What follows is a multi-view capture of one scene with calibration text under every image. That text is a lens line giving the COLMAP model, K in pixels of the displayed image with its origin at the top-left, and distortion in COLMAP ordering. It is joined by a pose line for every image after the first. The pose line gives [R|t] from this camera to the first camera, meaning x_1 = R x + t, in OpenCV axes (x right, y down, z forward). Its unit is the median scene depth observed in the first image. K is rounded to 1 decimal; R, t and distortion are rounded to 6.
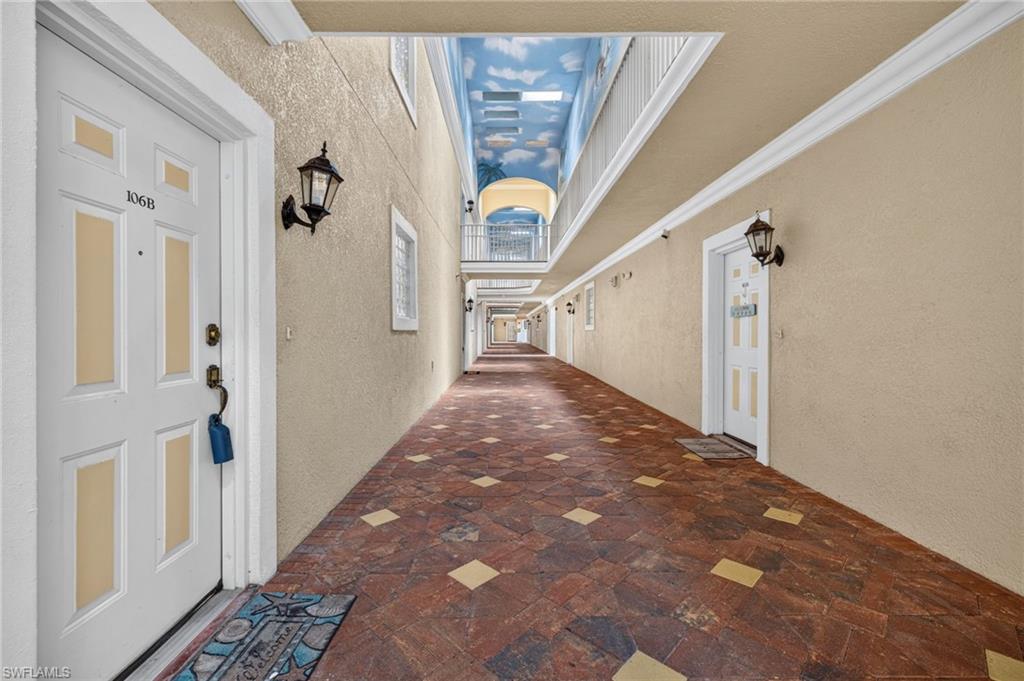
lens RADIAL K [[423.3, 0, 506.0], [0, 423.3, 334.9], [0, 0, 1]] dist [-0.006890, 0.000067]
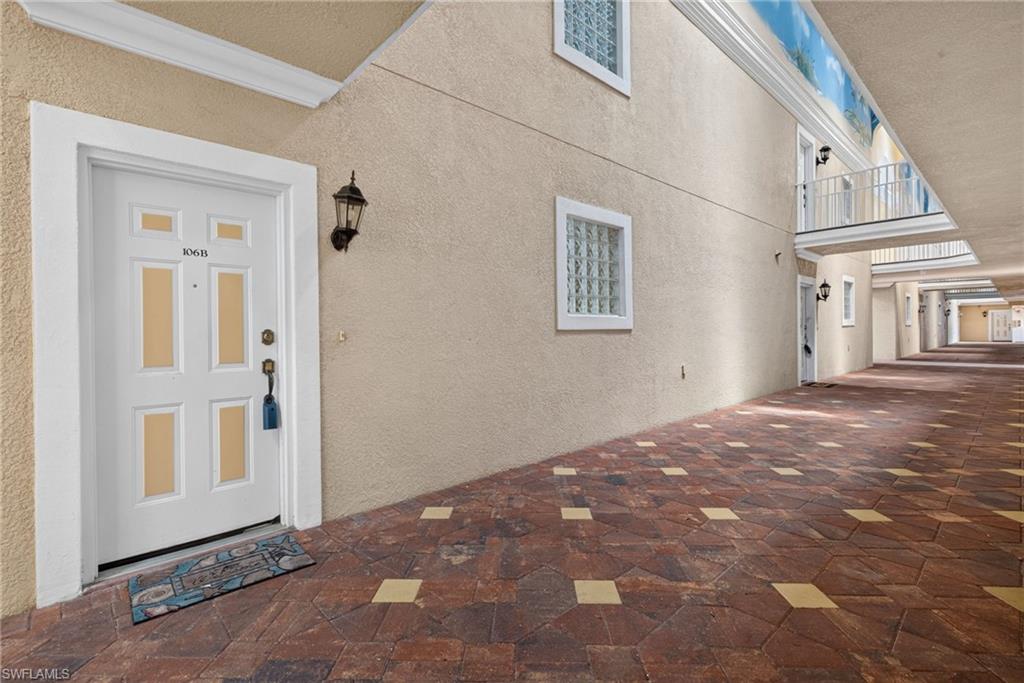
lens RADIAL K [[446.7, 0, 474.6], [0, 446.7, 333.2], [0, 0, 1]] dist [0.000775, -0.000122]
pose [[0.688316, 0.000712, -0.725410, 0.831399], [0.001424, 0.999996, 0.002333, -0.015625], [0.725409, -0.002639, 0.688313, 0.470208]]
